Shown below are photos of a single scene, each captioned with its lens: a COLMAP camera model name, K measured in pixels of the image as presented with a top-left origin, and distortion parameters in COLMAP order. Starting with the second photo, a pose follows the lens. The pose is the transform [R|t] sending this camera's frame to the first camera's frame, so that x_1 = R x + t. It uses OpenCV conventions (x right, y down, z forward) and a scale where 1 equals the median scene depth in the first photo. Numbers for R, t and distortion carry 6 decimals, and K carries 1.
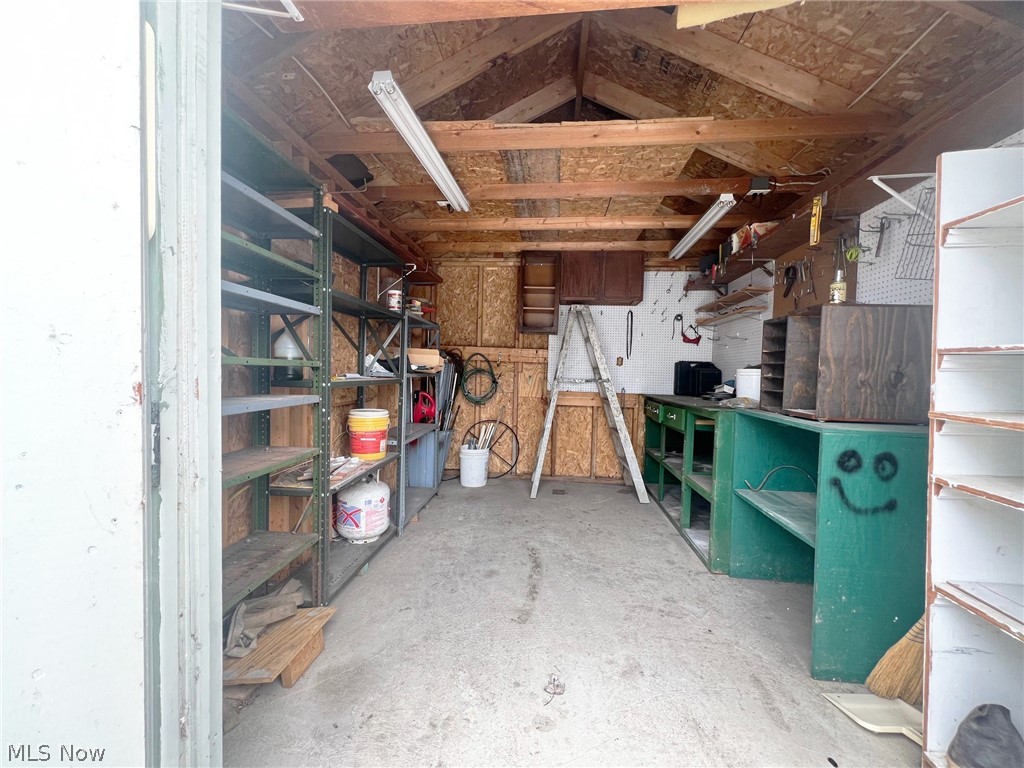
lens RADIAL K [[406.0, 0, 514.2], [0, 406.0, 382.6], [0, 0, 1]] dist [0.000792, -0.000224]
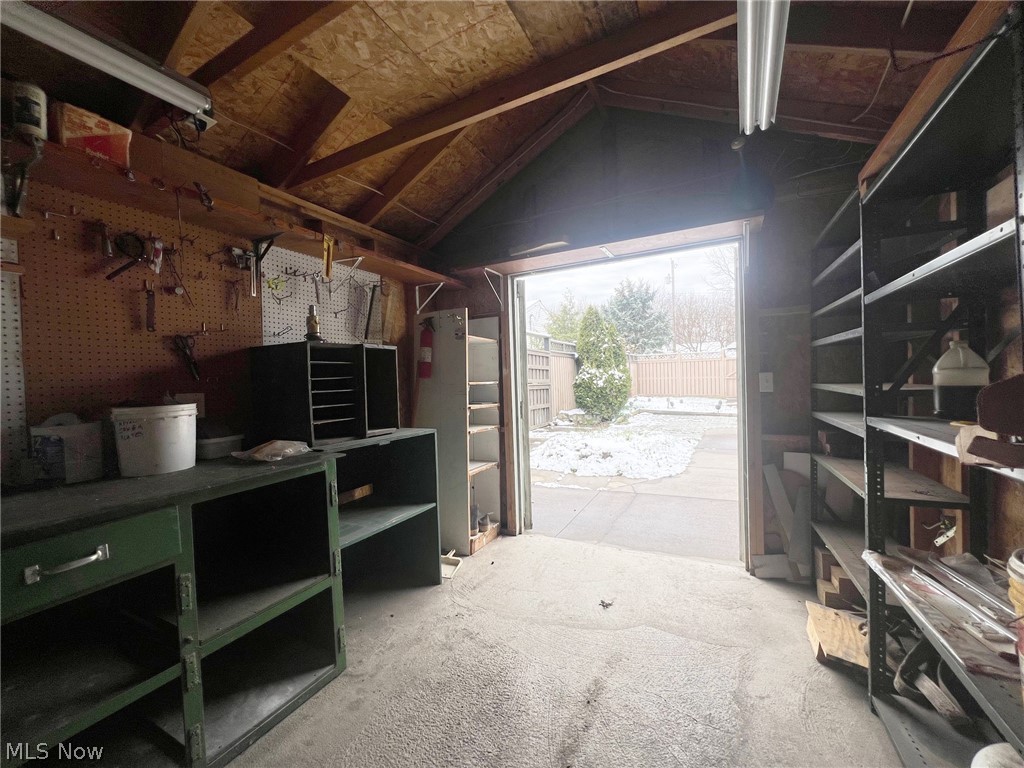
lens RADIAL K [[406.0, 0, 508.5], [0, 406.0, 385.2], [0, 0, 1]] dist [0.000792, -0.000224]
pose [[-0.930125, -0.005182, 0.367207, -0.086387], [0.015135, 0.998510, 0.052427, -0.109676], [-0.366932, 0.054321, -0.928660, 1.778932]]
